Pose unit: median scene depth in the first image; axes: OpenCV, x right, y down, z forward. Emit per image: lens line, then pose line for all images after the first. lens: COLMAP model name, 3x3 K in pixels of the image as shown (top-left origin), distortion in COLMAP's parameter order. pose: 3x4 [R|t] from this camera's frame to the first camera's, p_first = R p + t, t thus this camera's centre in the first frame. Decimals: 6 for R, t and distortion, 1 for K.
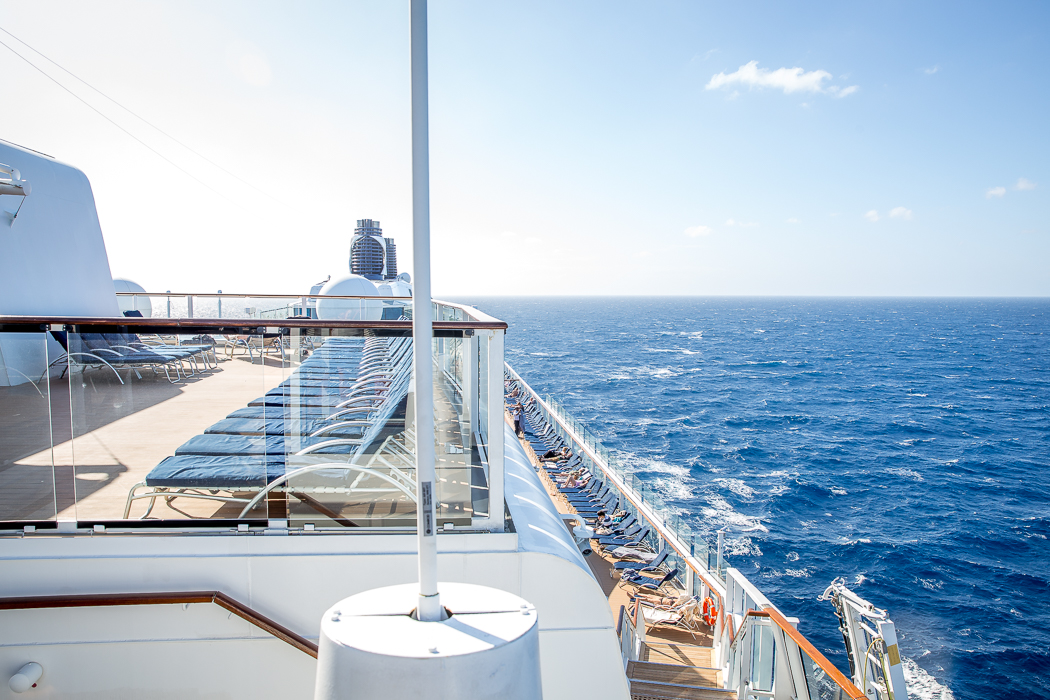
lens RADIAL K [[740.8, 0, 524.8], [0, 740.8, 353.9], [0, 0, 1]] dist [-0.042972, -0.001517]
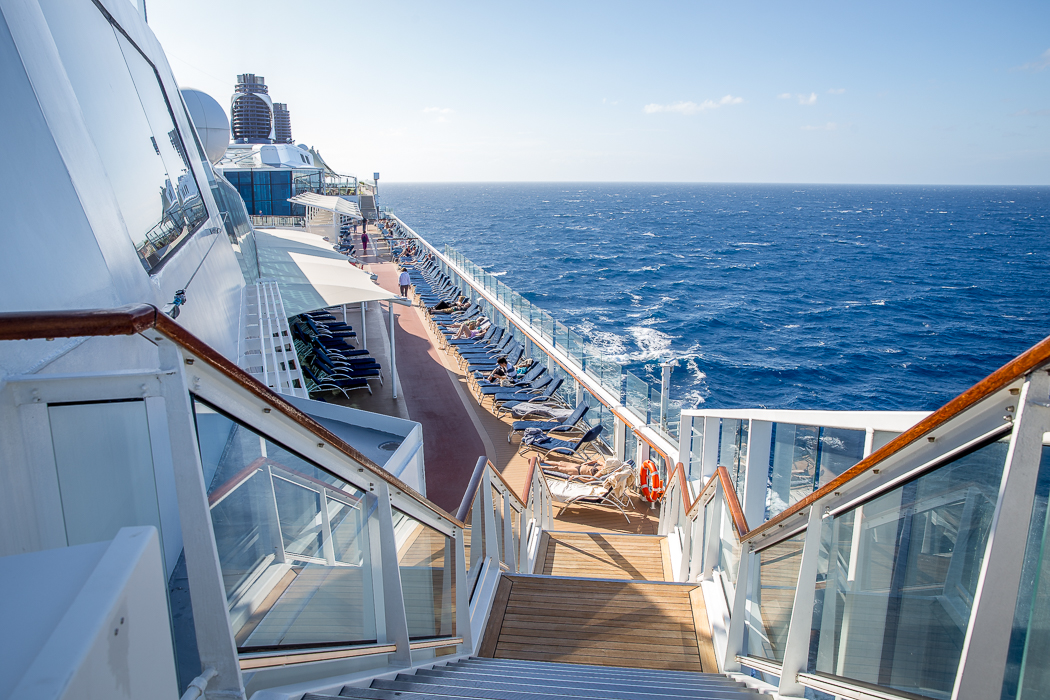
lens RADIAL K [[778.9, 0, 524.7], [0, 778.9, 350.4], [0, 0, 1]] dist [-0.000693, -0.000104]
pose [[0.994028, -0.024698, 0.106296, 0.056175], [0.008724, 0.988921, 0.148188, 0.107441], [-0.108779, -0.146376, 0.983230, 0.283685]]
